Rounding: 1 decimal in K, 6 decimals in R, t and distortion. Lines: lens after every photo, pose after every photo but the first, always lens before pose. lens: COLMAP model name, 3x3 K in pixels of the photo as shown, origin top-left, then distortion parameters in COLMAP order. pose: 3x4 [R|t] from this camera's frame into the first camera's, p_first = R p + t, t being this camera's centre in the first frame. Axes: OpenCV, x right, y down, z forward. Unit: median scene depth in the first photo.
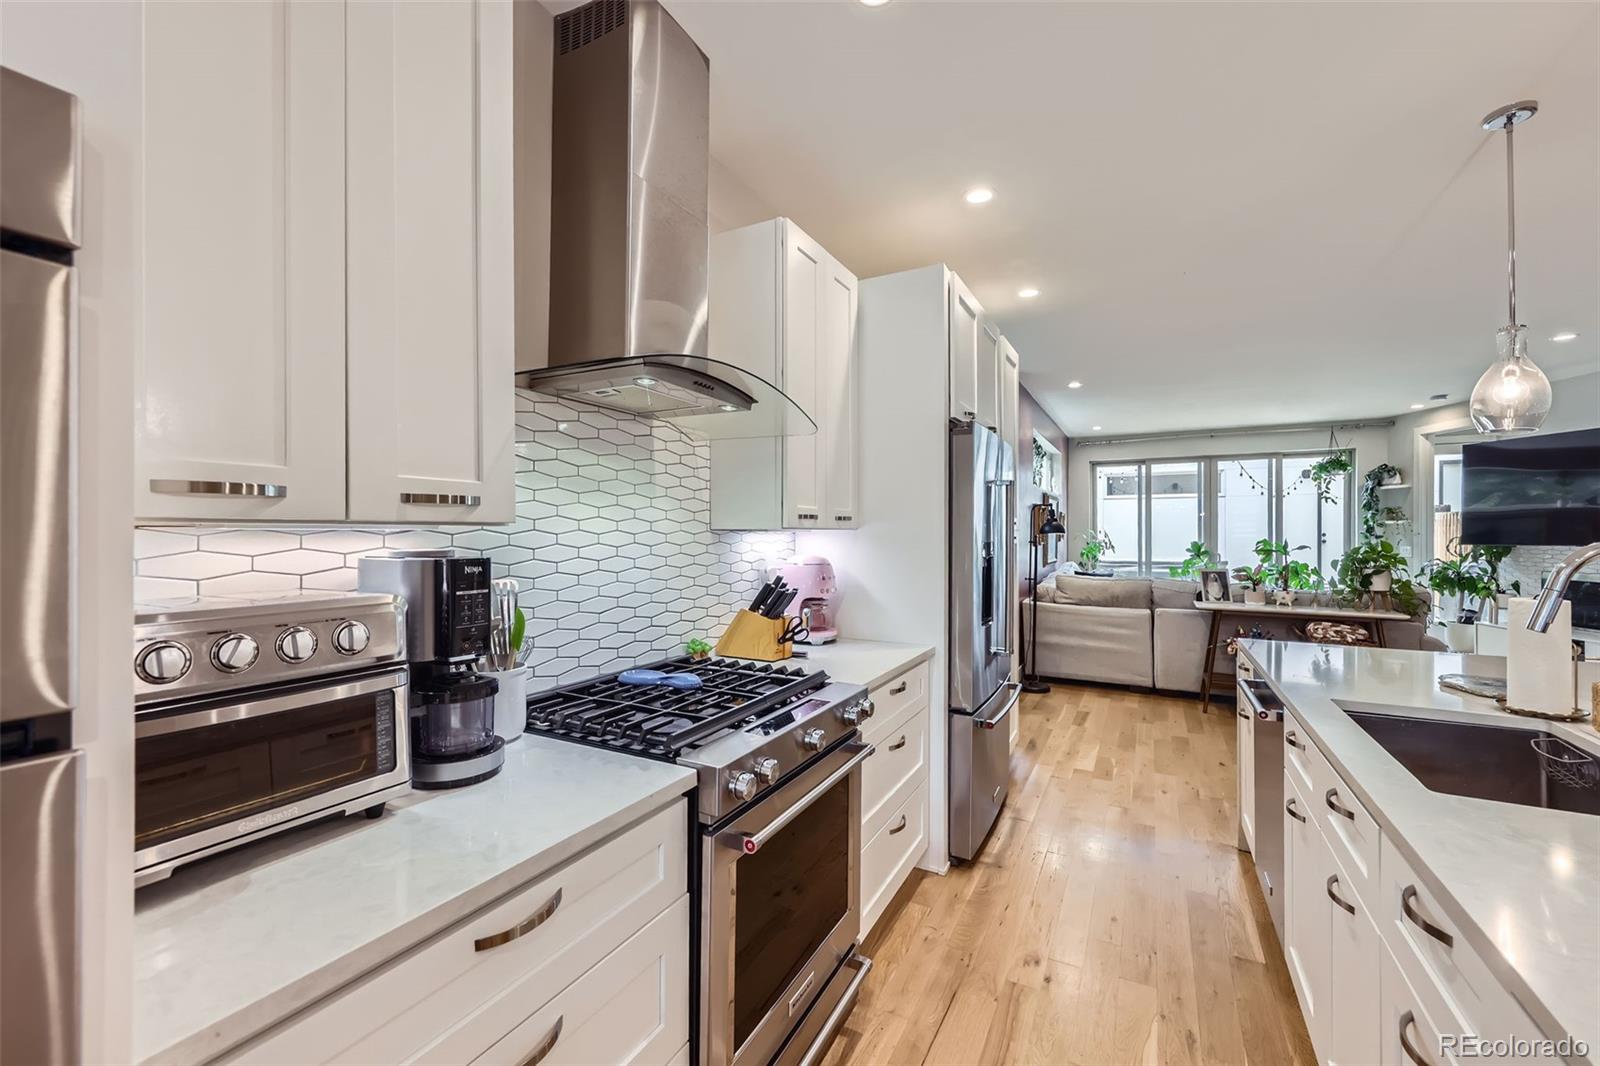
lens RADIAL K [[654.6, 0, 800.0], [0, 654.6, 533.0], [0, 0, 1]] dist [0.010219, -0.000426]
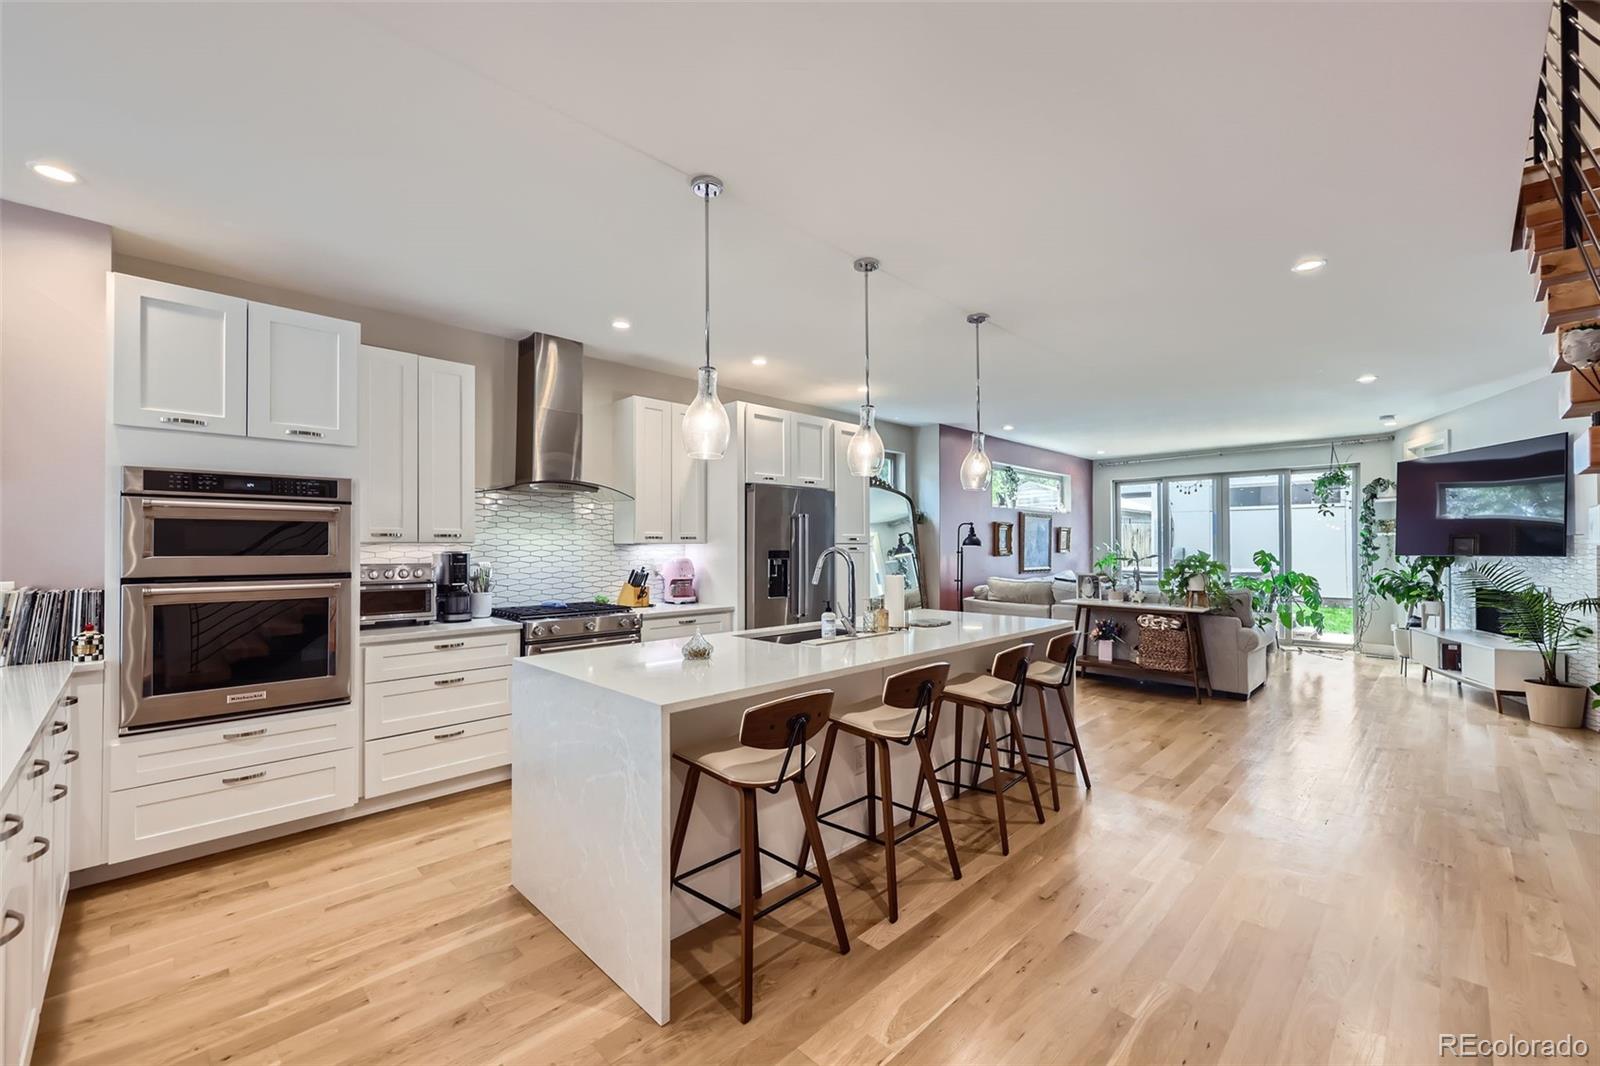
lens RADIAL K [[654.6, 0, 800.0], [0, 654.6, 533.0], [0, 0, 1]] dist [0.010219, -0.000426]
pose [[0.957969, -0.009174, -0.286723, 0.468063], [0.002879, 0.999746, -0.022368, 0.003797], [0.286856, 0.020602, 0.957752, -0.373035]]
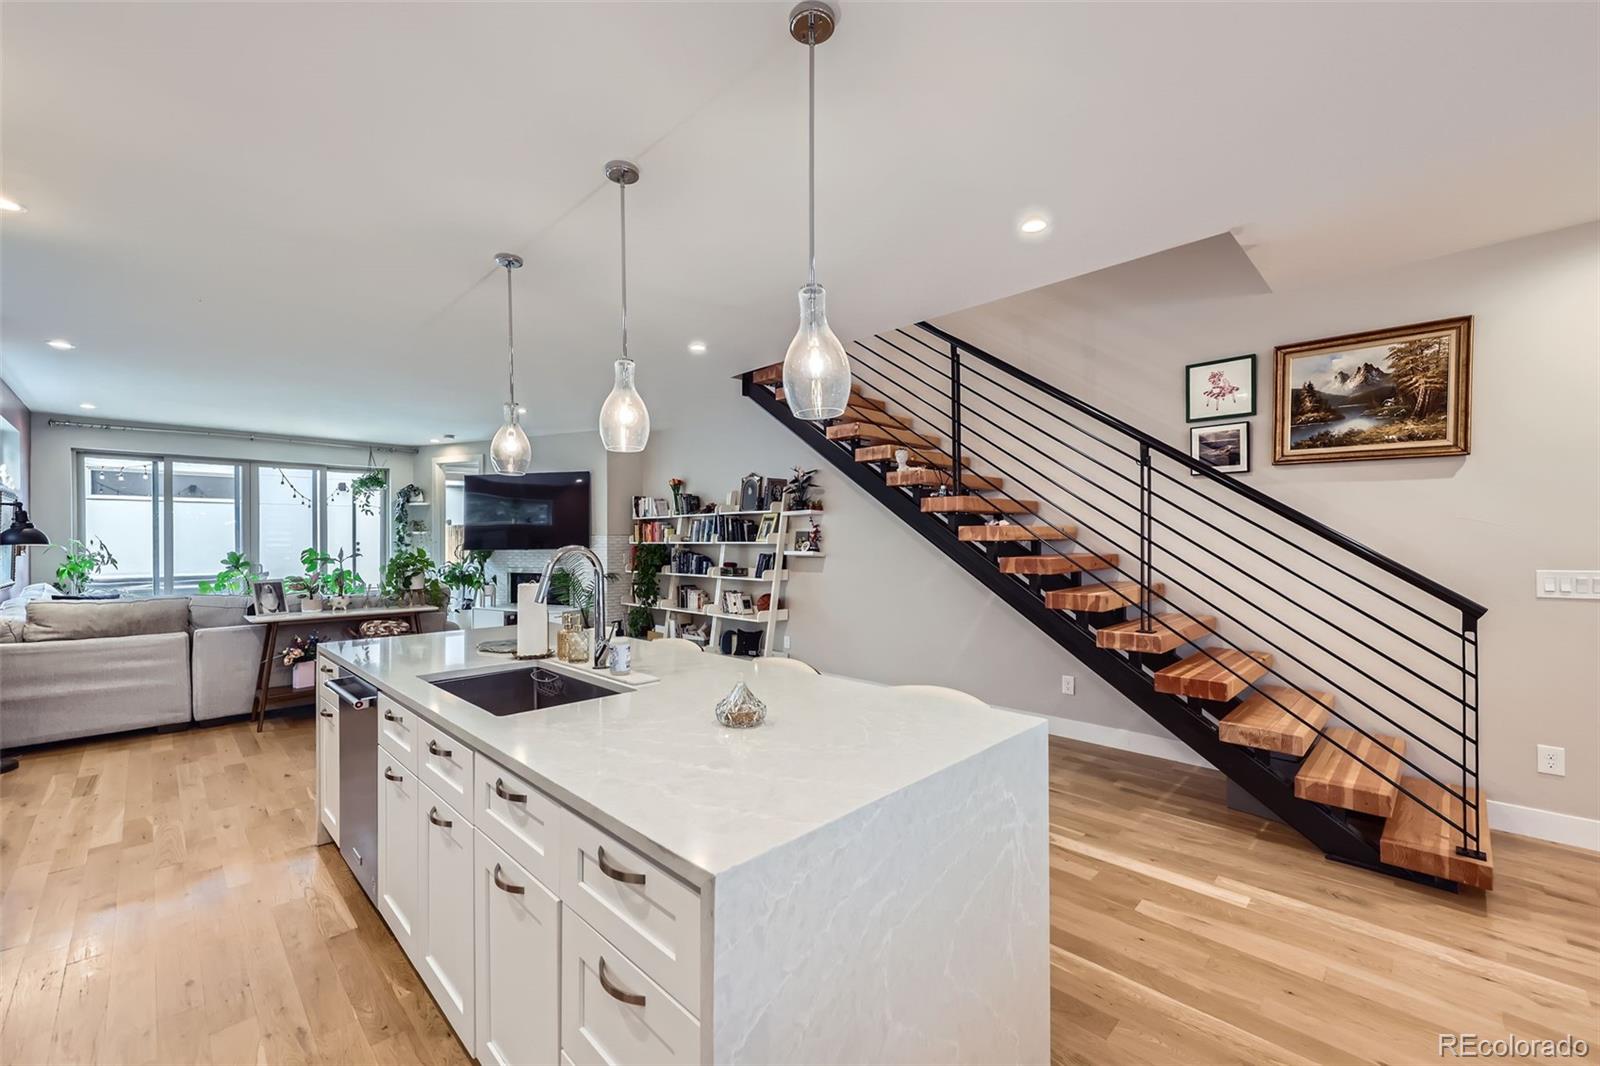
lens RADIAL K [[641.8, 0, 800.0], [0, 641.8, 533.0], [0, 0, 1]] dist [0.002327, 0.000099]
pose [[0.281937, 0.008200, 0.959398, -0.054588], [0.005578, 0.999933, -0.010185, -0.000064], [-0.959417, 0.008223, 0.281872, -0.012256]]
